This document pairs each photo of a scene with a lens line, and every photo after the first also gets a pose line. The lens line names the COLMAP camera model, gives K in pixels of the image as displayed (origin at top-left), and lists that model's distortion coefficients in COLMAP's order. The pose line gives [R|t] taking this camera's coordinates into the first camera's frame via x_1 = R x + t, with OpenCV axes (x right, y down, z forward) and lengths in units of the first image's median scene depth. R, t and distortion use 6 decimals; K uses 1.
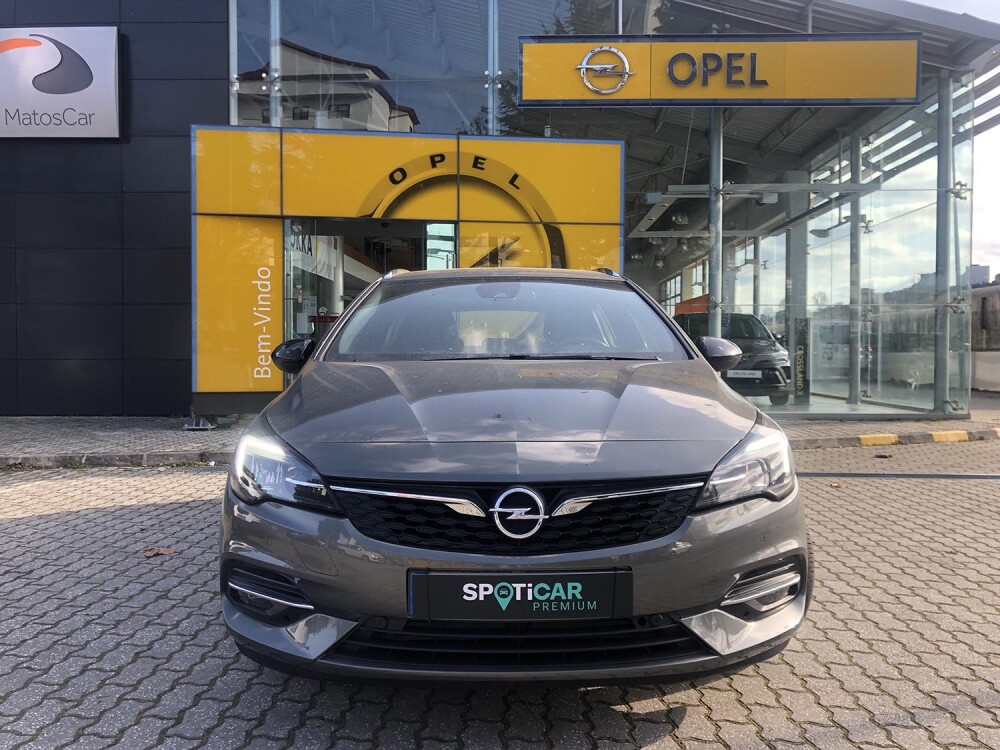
lens RADIAL K [[821.9, 0, 465.6], [0, 821.9, 373.0], [0, 0, 1]] dist [0.126524, -0.180062]
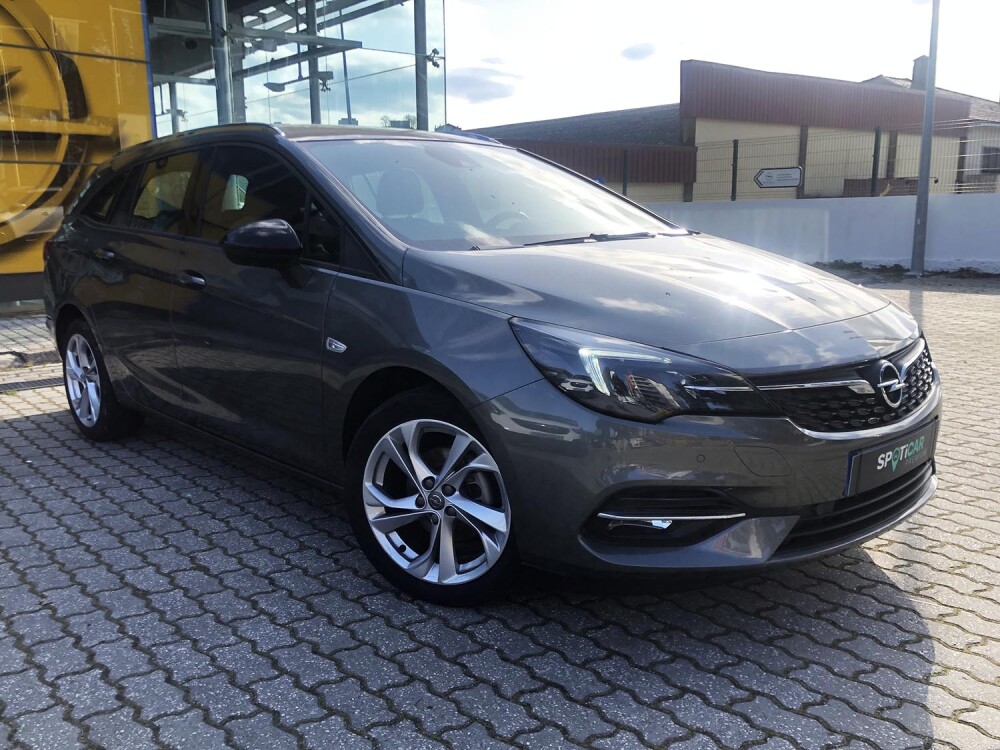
lens RADIAL K [[893.1, 0, 480.0], [0, 893.1, 367.6], [0, 0, 1]] dist [0.012065, 0.009130]
pose [[0.754980, -0.131176, 0.642494, -0.681869], [0.034457, 0.986370, 0.160895, -0.038023], [-0.654842, -0.099334, 0.749209, 0.291439]]
